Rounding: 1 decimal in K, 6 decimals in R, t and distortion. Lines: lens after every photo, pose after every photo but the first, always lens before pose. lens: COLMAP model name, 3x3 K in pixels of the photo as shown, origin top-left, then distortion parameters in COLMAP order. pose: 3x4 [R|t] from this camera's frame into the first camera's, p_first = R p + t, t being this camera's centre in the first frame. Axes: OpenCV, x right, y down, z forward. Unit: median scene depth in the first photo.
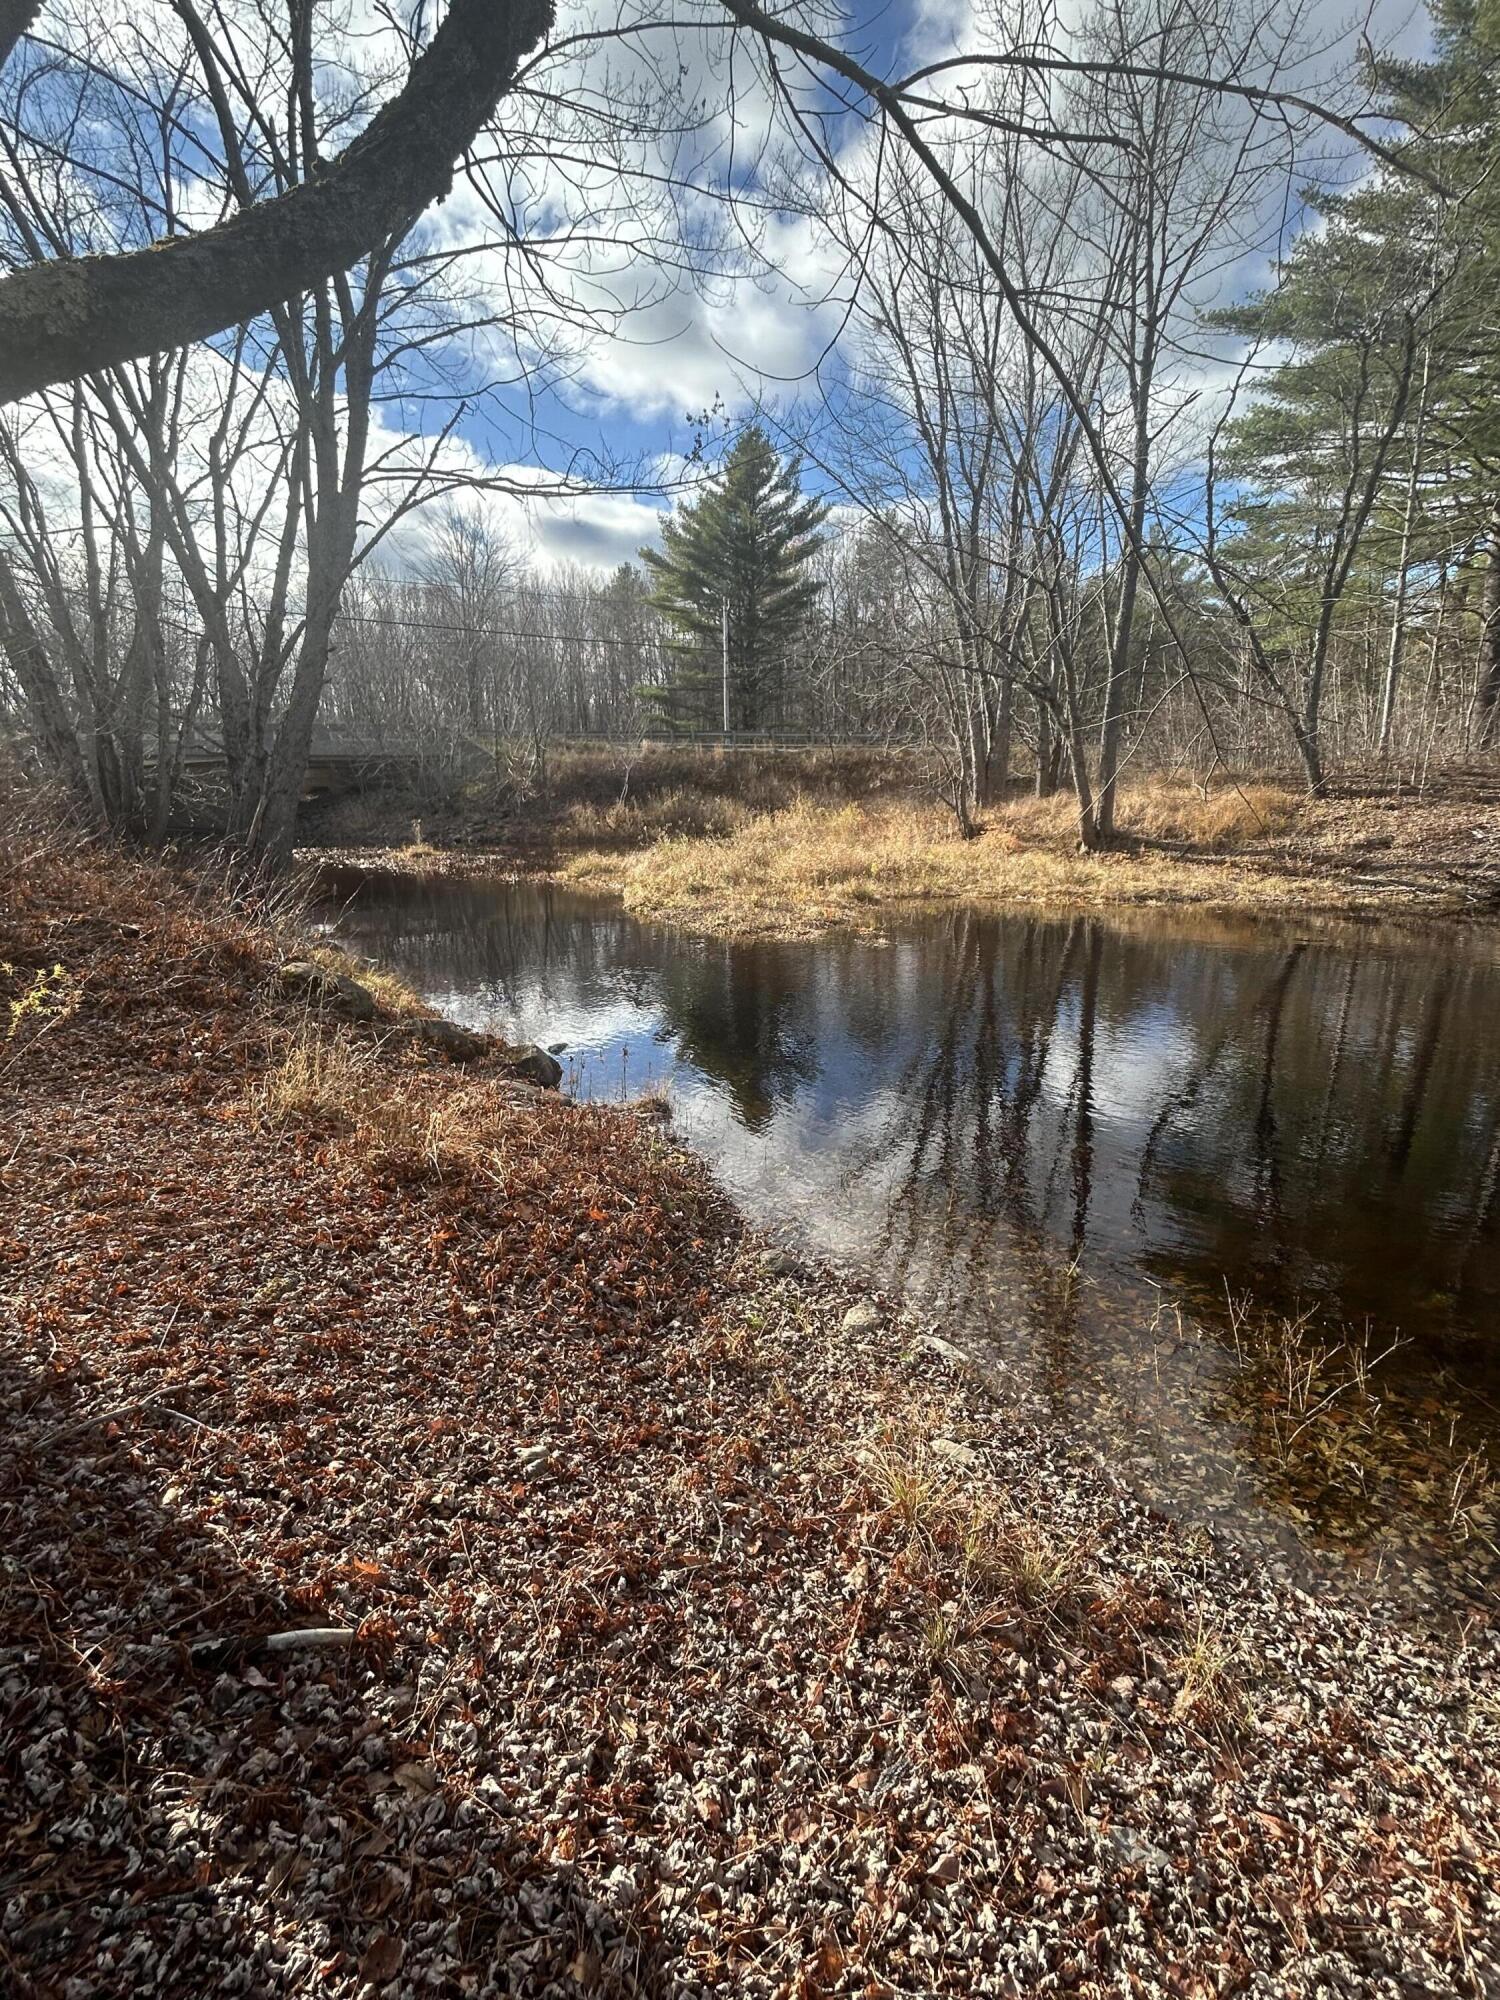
lens RADIAL K [[935.2, 0, 750.0], [0, 935.2, 1000.0], [0, 0, 1]] dist [-0.006618, 0.002045]
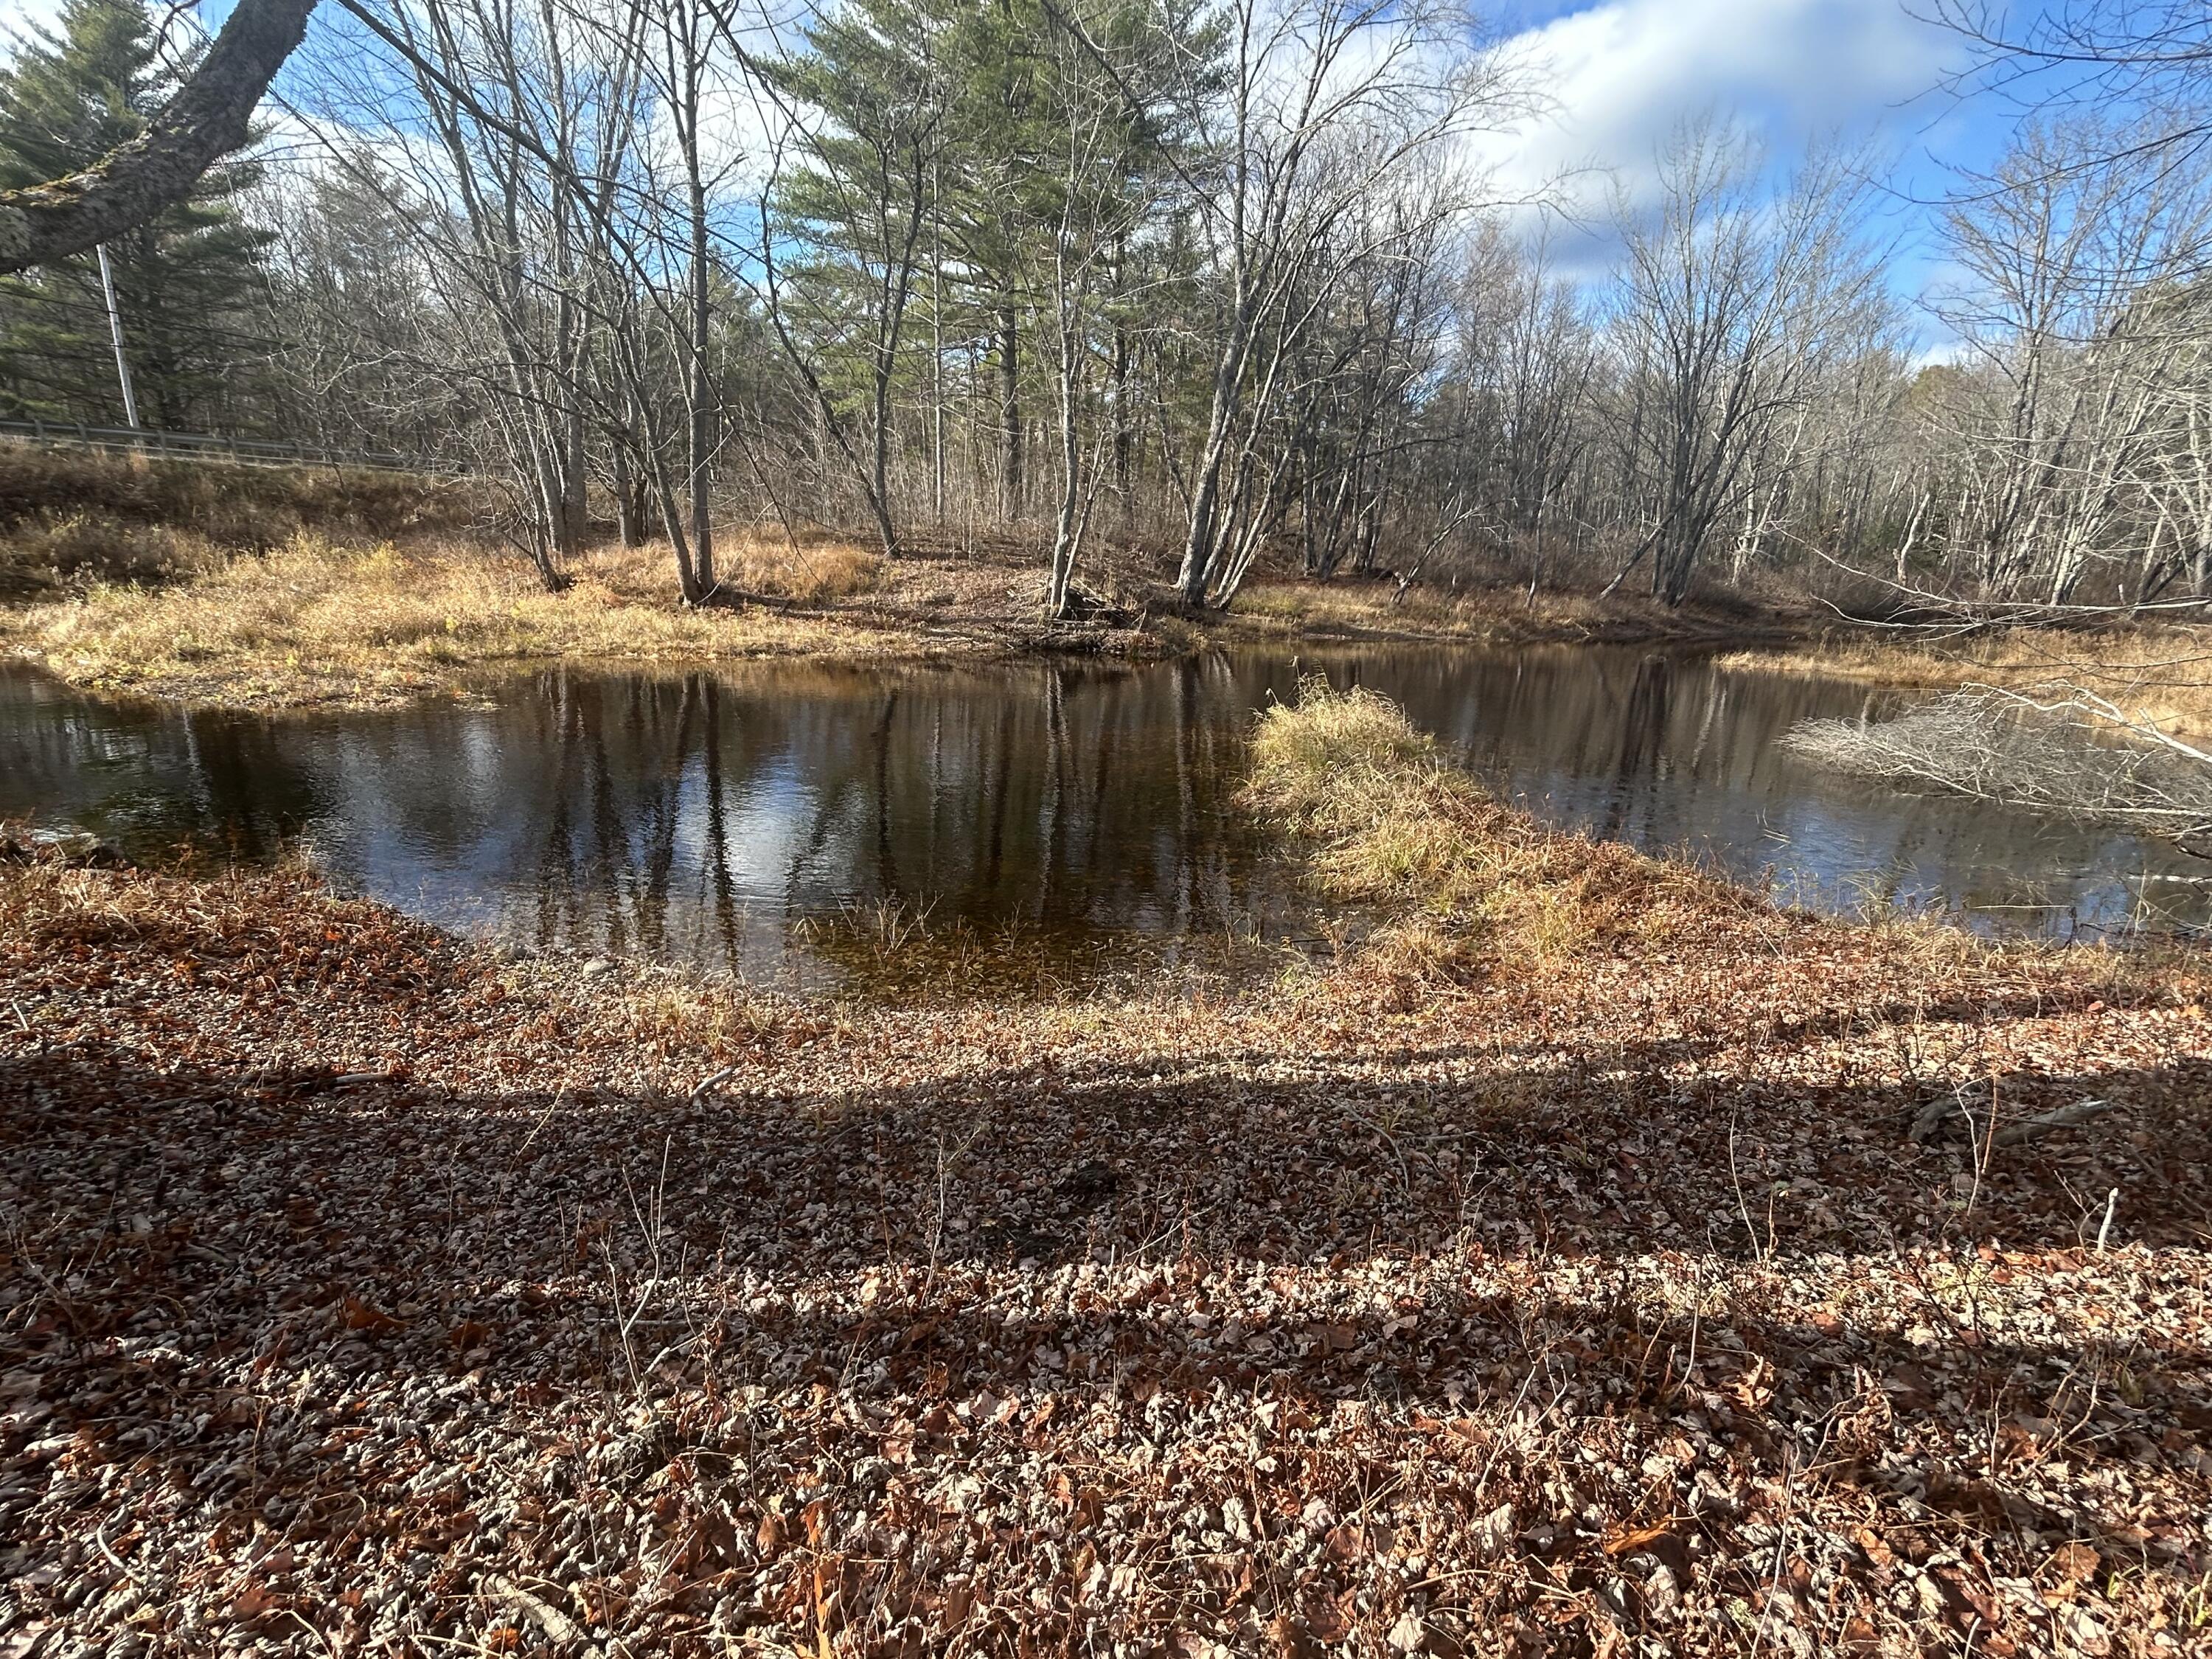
lens RADIAL K [[1034.3, 0, 1099.1], [0, 1034.3, 819.9], [0, 0, 1]] dist [-0.006618, 0.002045]
pose [[0.752155, -0.127681, 0.646499, -0.045860], [0.096276, 0.991815, 0.083869, 0.013318], [-0.651916, -0.000840, 0.758291, -0.099029]]
